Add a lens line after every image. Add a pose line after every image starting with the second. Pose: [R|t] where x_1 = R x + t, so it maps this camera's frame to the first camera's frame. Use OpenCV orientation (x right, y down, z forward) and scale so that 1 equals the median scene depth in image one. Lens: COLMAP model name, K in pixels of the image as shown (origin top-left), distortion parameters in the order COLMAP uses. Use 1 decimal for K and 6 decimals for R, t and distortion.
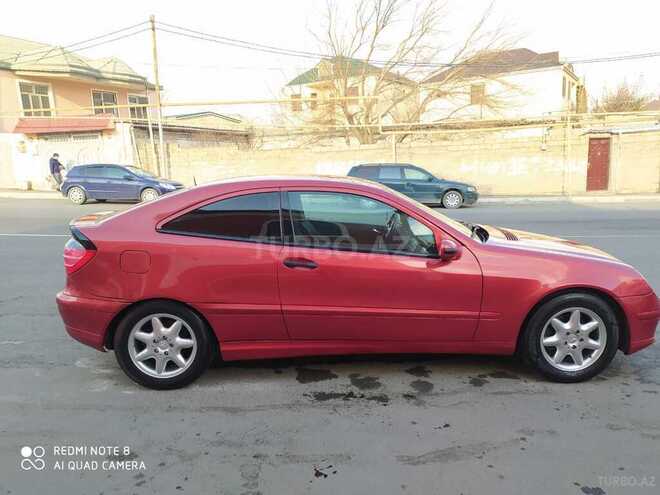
lens RADIAL K [[496.4, 0, 338.1], [0, 496.4, 240.2], [0, 0, 1]] dist [0.074462, -0.088058]
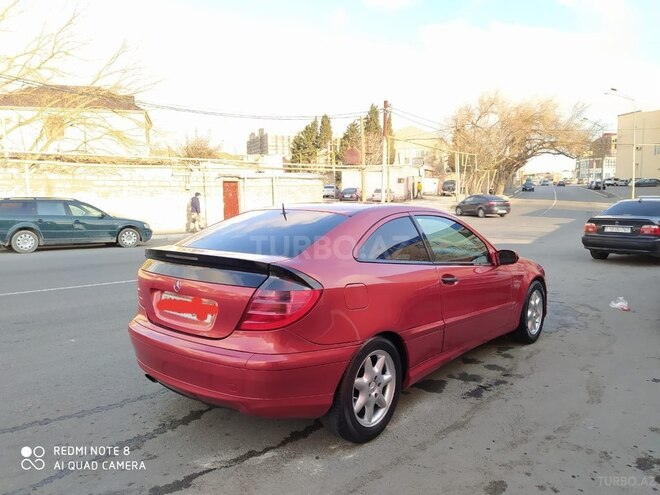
lens RADIAL K [[496.4, 0, 335.6], [0, 496.4, 230.8], [0, 0, 1]] dist [0.074462, -0.088058]
pose [[0.658141, -0.026621, 0.752424, -1.089285], [0.099527, 0.993680, -0.051899, -0.030831], [-0.746287, 0.109044, 0.656631, 0.439549]]
